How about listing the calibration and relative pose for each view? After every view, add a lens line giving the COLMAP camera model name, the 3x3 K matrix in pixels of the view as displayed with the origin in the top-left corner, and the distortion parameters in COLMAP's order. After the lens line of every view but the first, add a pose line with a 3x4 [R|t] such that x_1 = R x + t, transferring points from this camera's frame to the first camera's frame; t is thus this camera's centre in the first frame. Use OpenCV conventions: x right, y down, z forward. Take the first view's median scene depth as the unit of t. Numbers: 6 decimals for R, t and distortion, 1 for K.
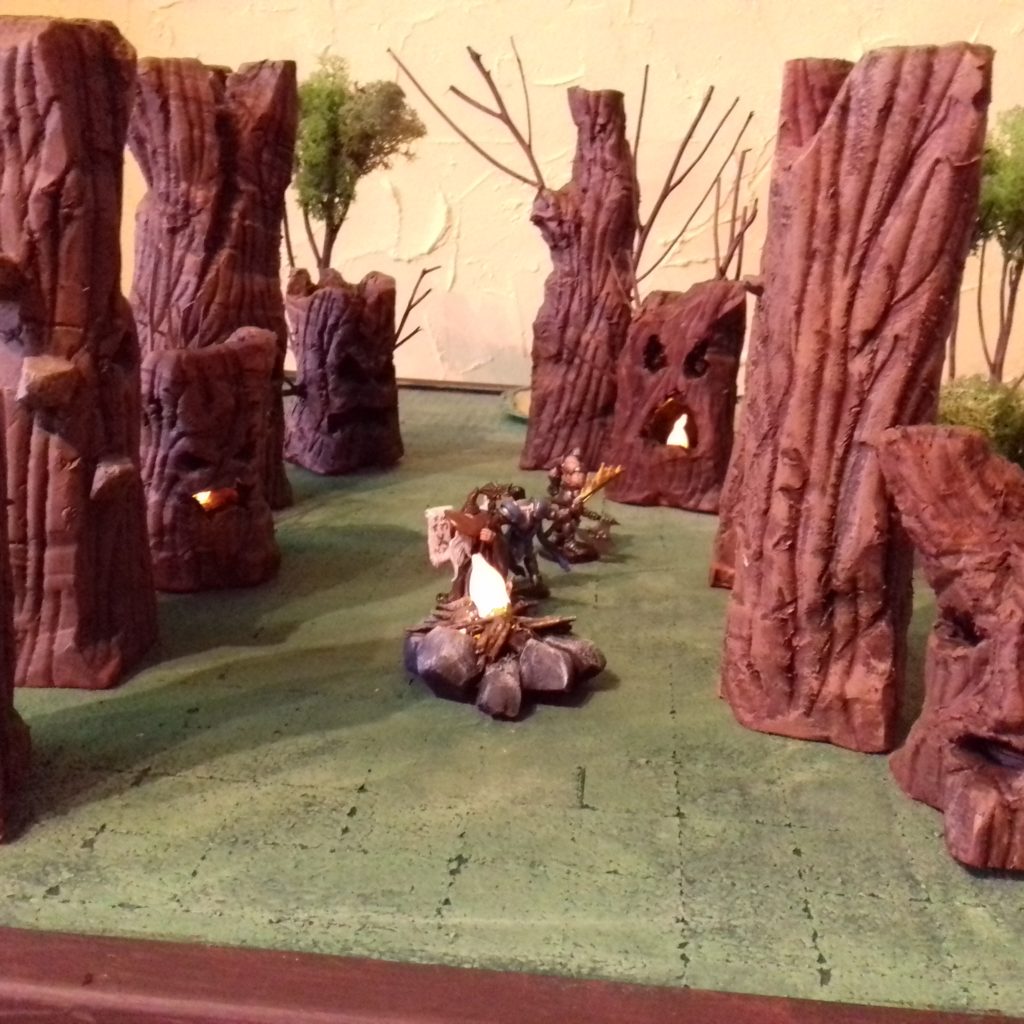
lens RADIAL K [[1271.6, 0, 516.7], [0, 1271.6, 512.3], [0, 0, 1]] dist [0.030941, 0.000000]
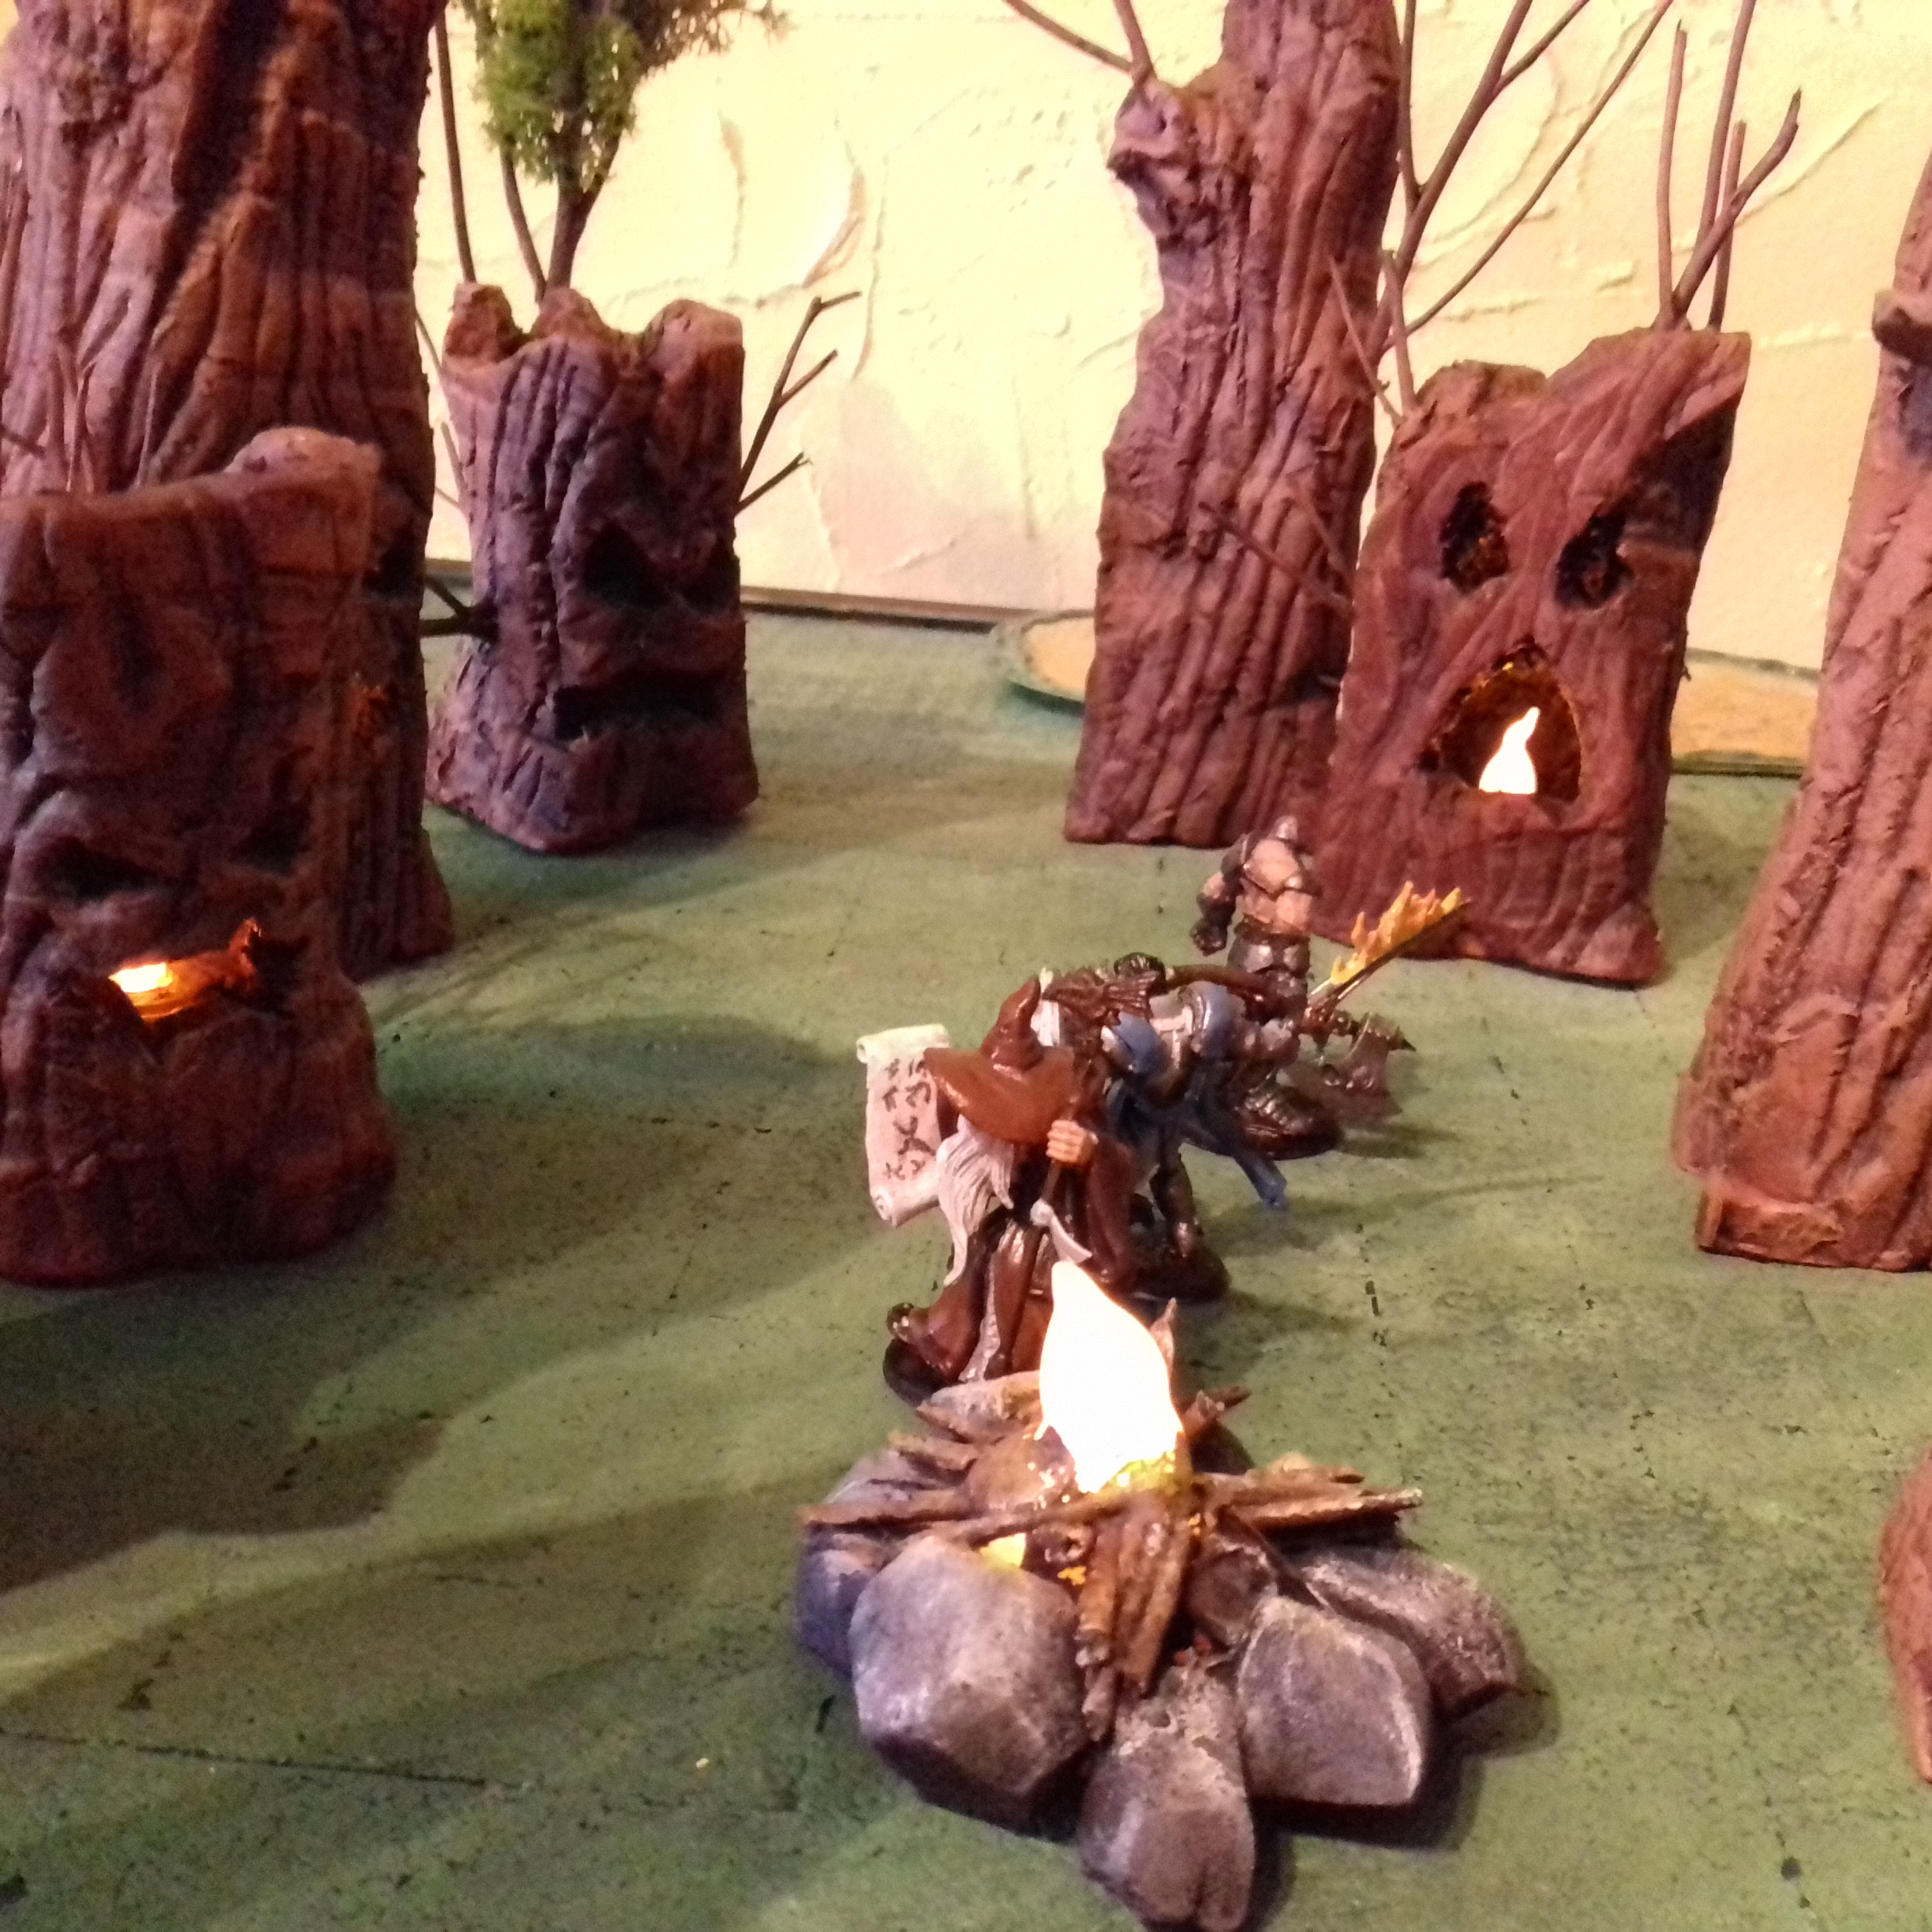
lens RADIAL K [[2399.2, 0, 954.9], [0, 2399.2, 965.9], [0, 0, 1]] dist [0.030941, 0.000000]
pose [[0.999808, 0.016295, 0.010861, -0.046680], [-0.016872, 0.998325, 0.055339, -0.044213], [-0.009941, -0.055512, 0.998409, 0.359072]]
